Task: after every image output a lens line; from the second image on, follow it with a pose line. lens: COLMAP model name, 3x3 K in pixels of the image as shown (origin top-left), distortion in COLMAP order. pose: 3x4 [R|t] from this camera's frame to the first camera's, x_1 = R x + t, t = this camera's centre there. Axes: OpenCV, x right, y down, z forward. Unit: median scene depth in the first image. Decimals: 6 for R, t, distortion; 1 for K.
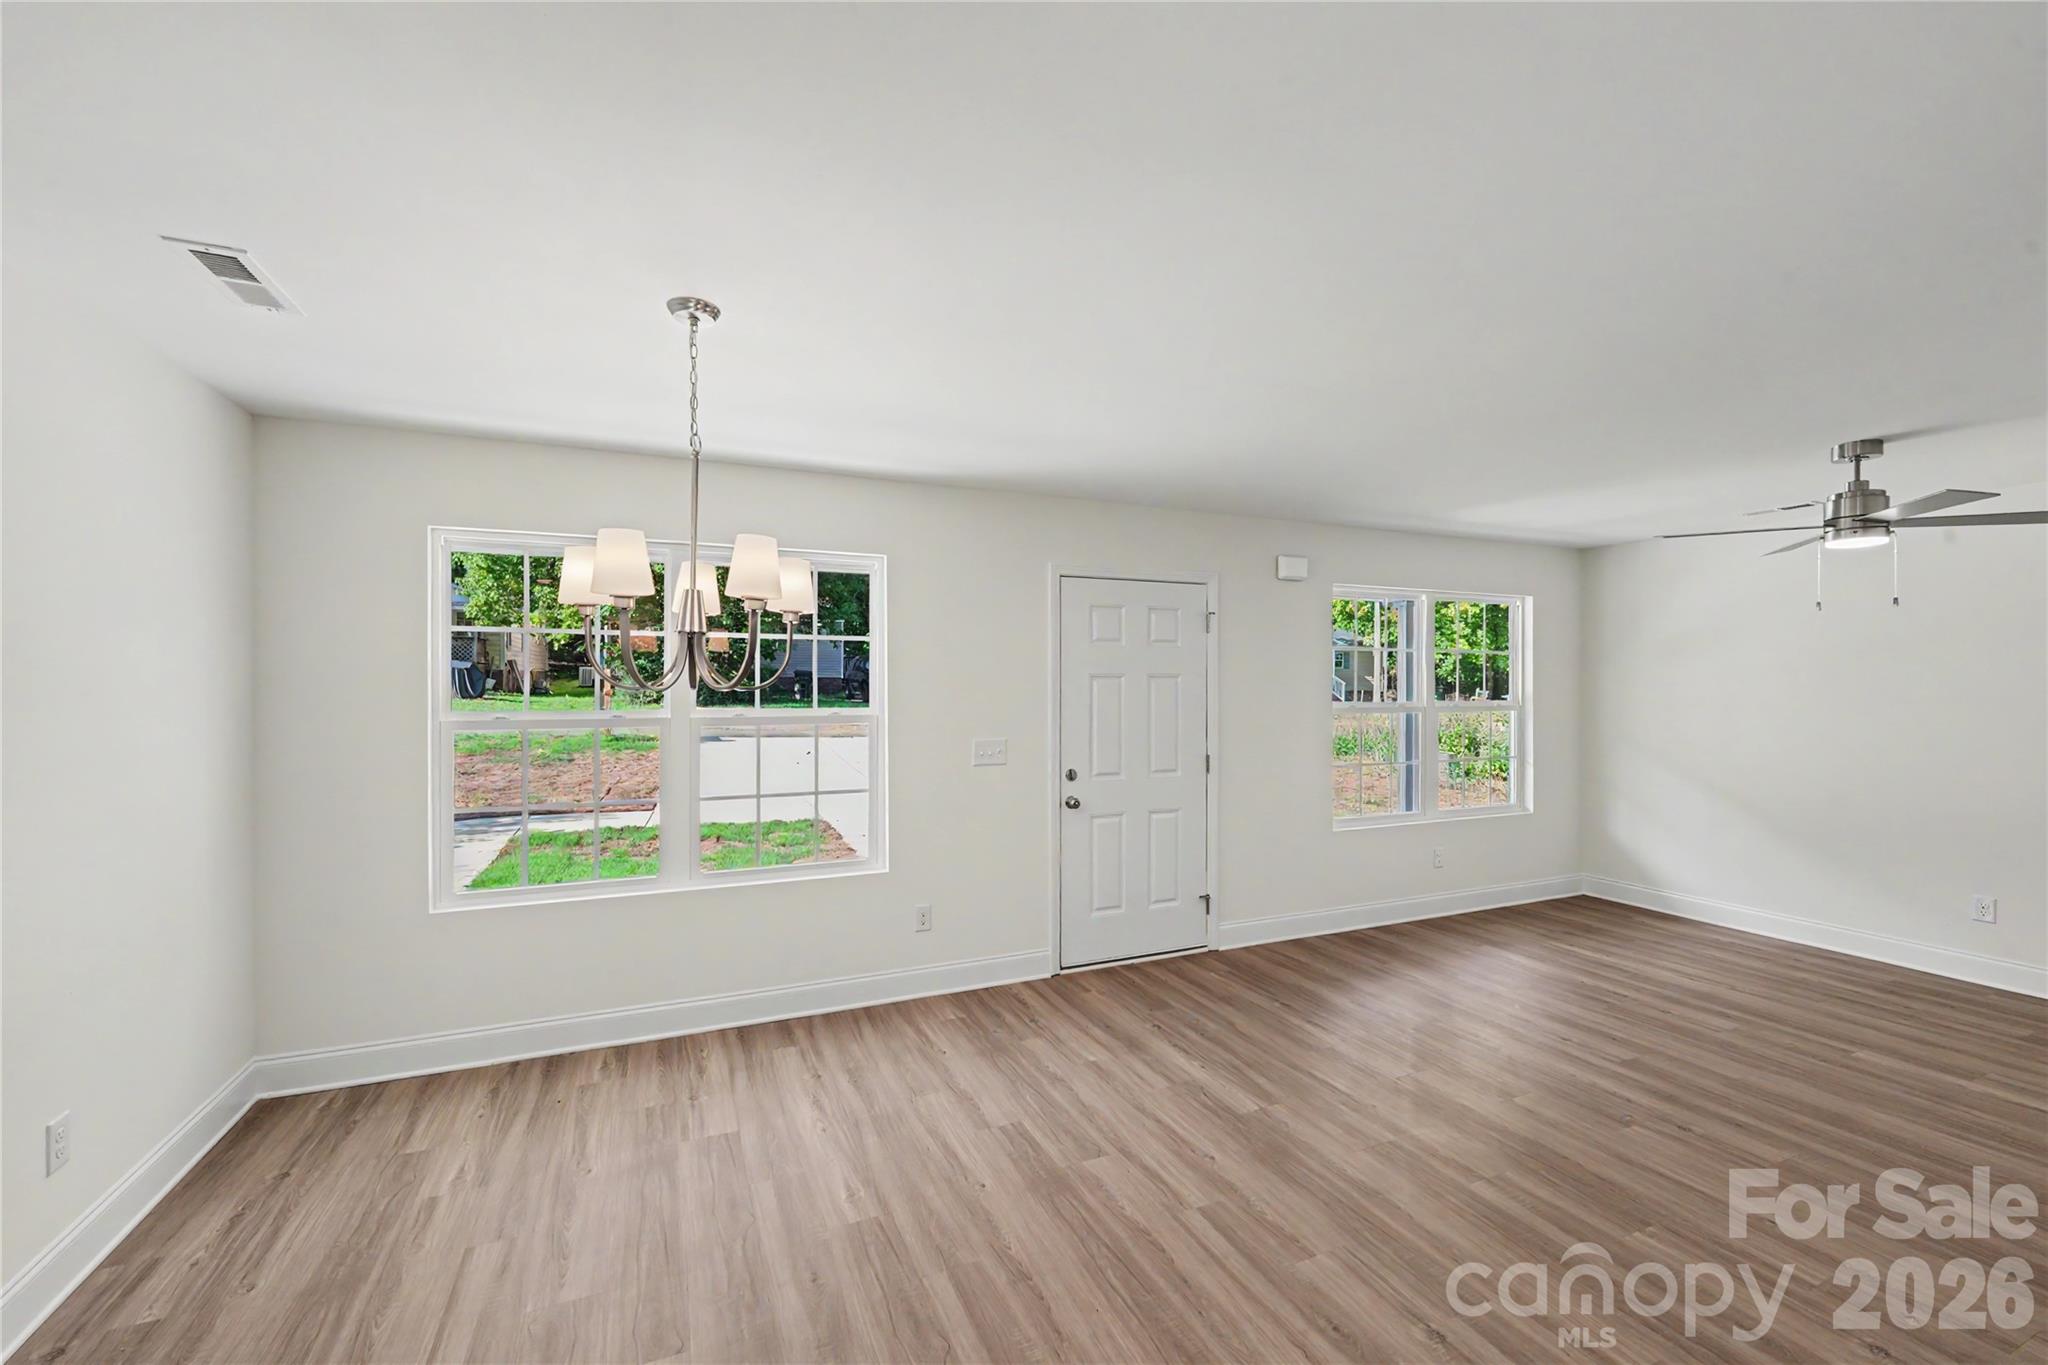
lens RADIAL K [[828.8, 0, 1018.6], [0, 828.8, 687.5], [0, 0, 1]] dist [0.002517, -0.001532]
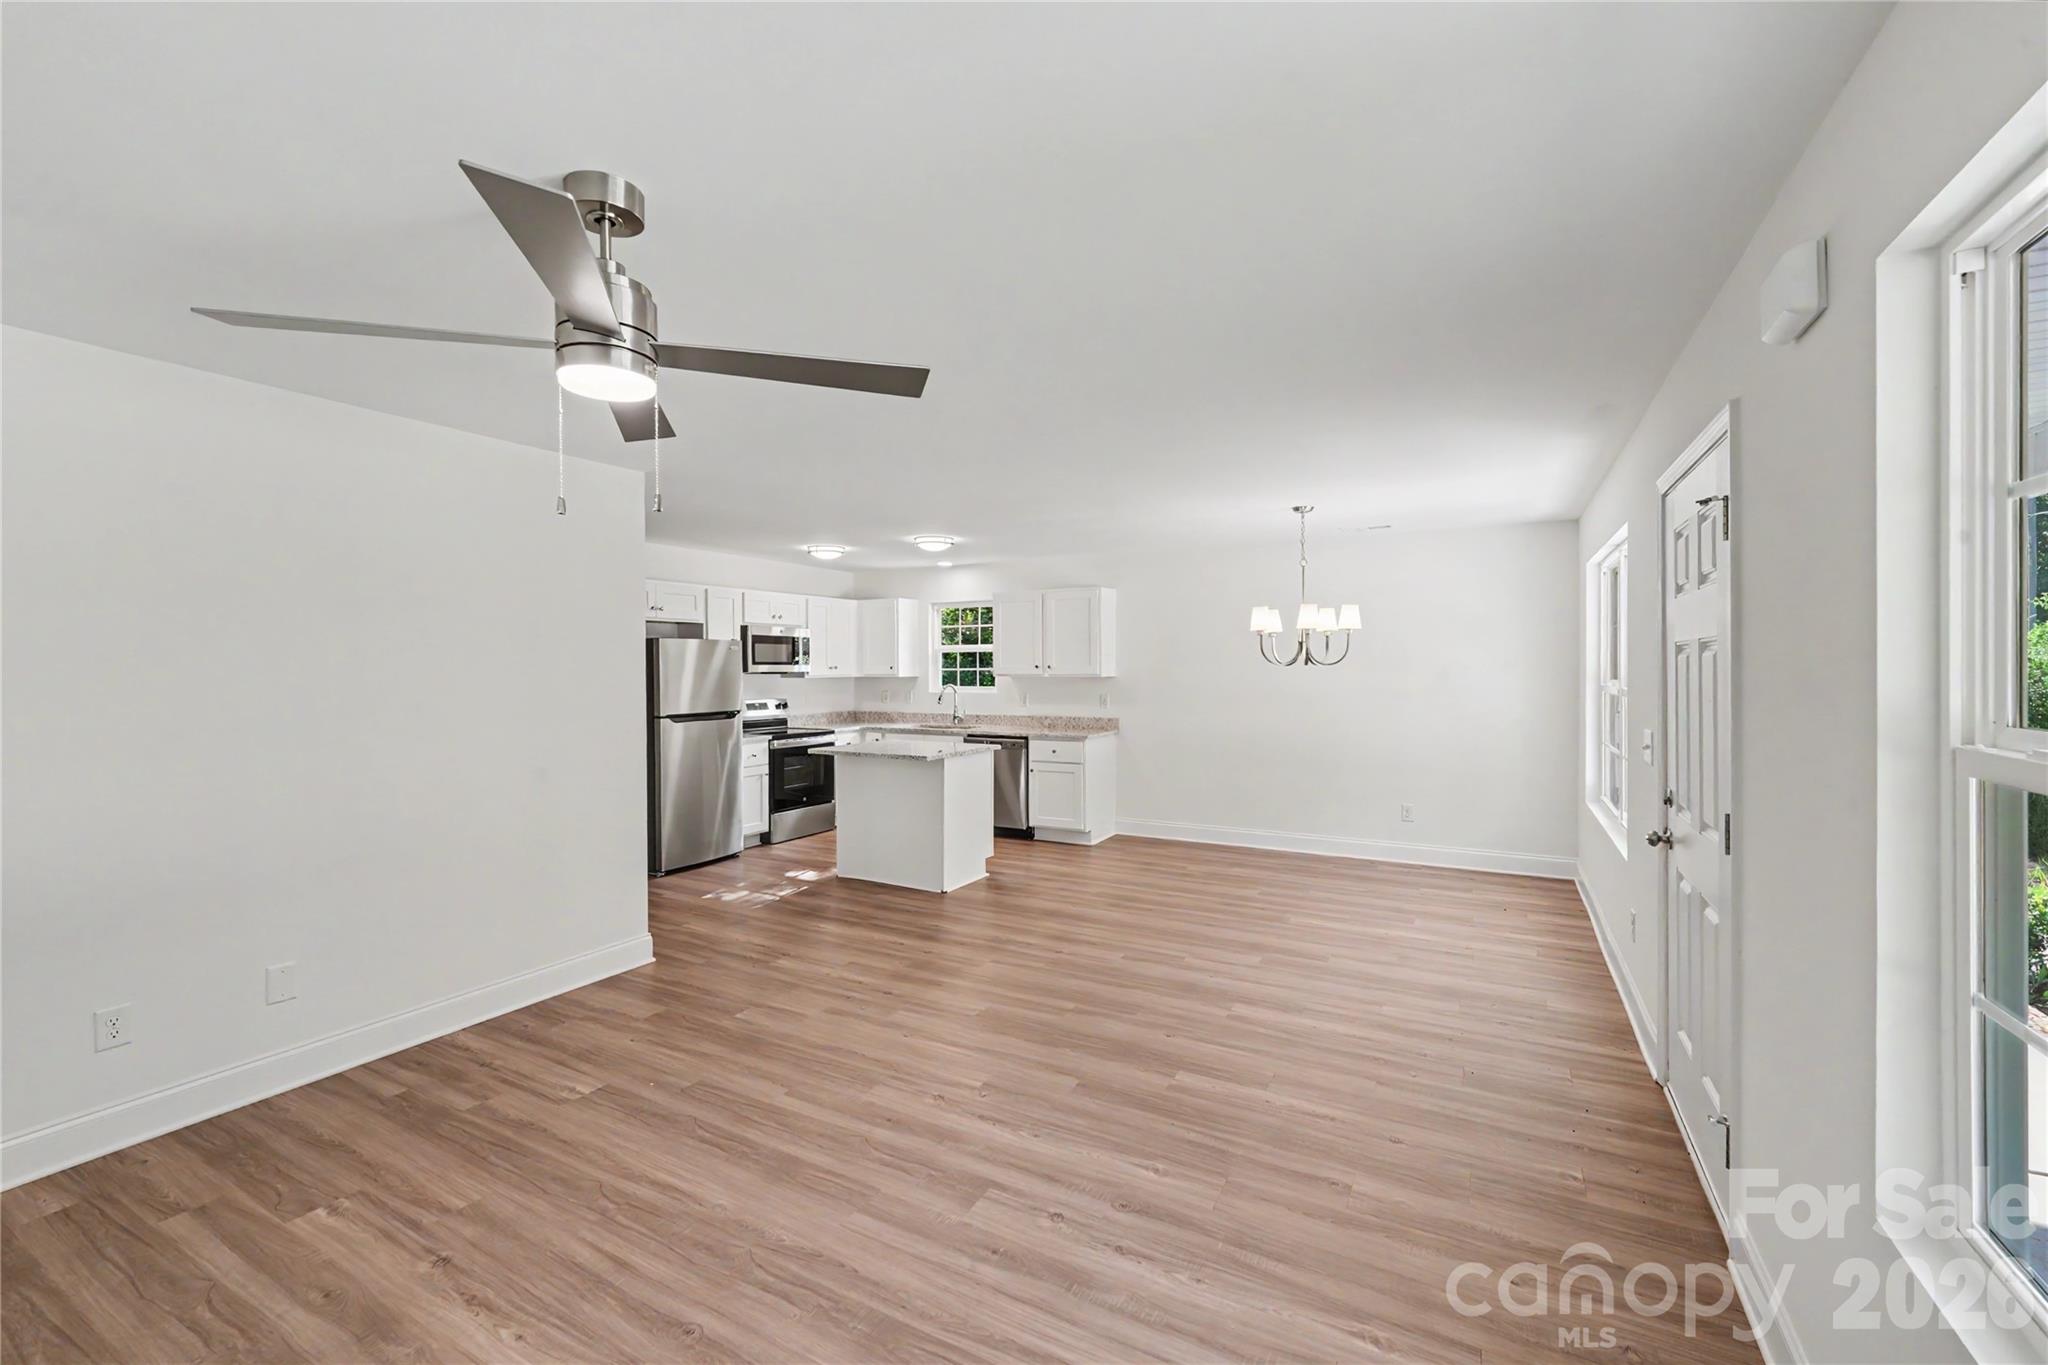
lens RADIAL K [[845.4, 0, 1020.4], [0, 845.4, 669.4], [0, 0, 1]] dist [0.002497, -0.001888]
pose [[-0.794532, 0.006022, -0.607193, 0.949650], [0.002339, 0.999974, 0.006857, -0.001133], [0.607218, 0.004028, -0.794525, 1.325523]]
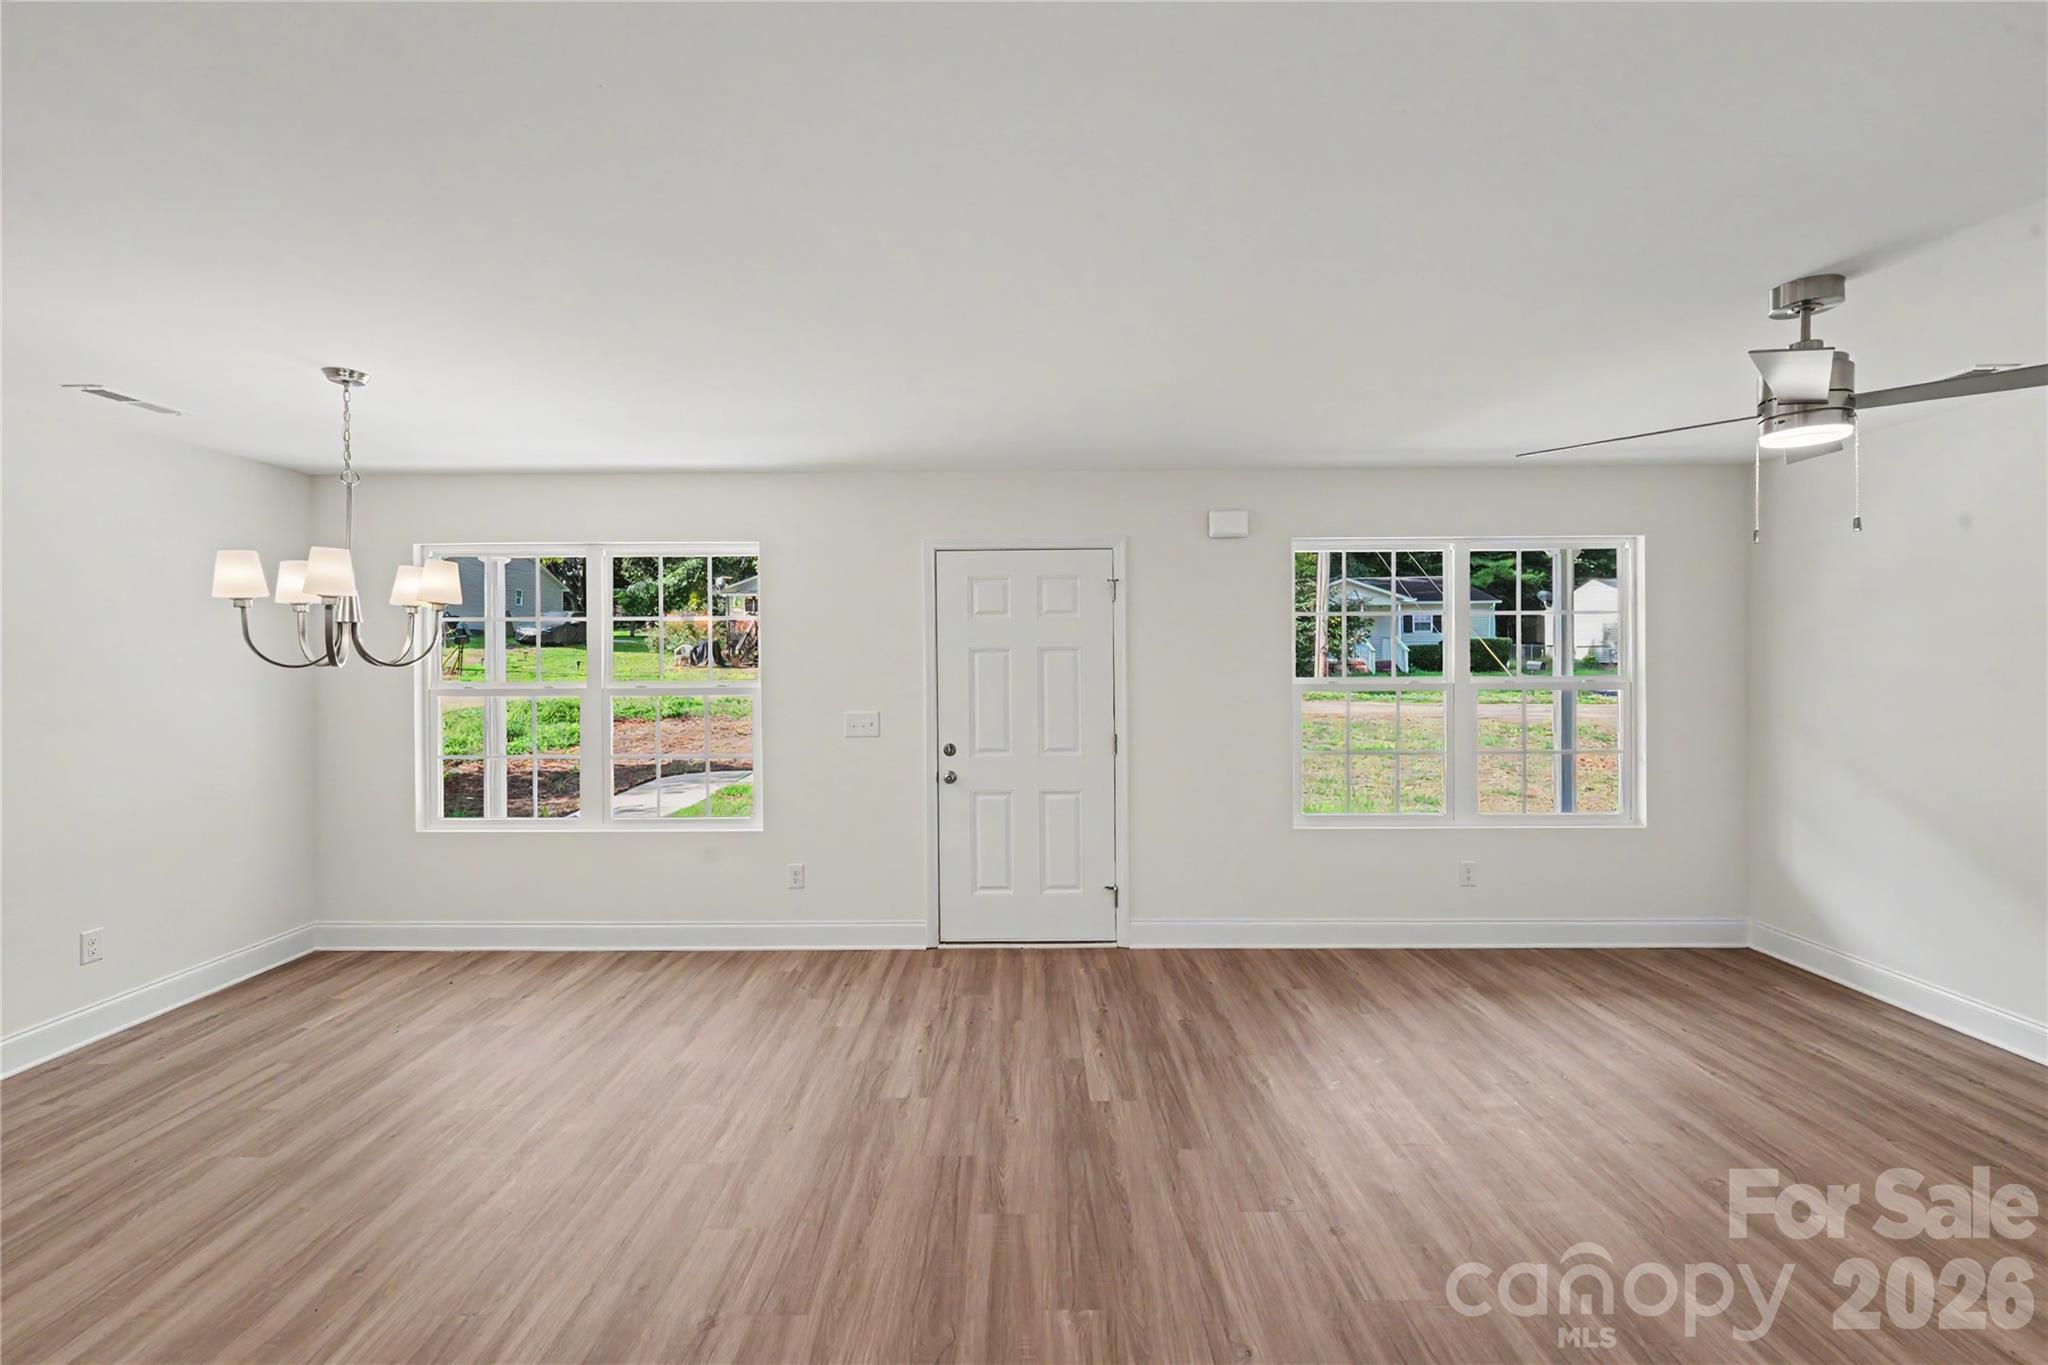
lens RADIAL K [[845.4, 0, 1019.4], [0, 845.4, 664.6], [0, 0, 1]] dist [0.002497, -0.001888]
pose [[0.913826, -0.002584, -0.406098, 0.600209], [0.004335, 0.999985, 0.003392, 0.000146], [0.406083, -0.004861, 0.913823, 0.115778]]
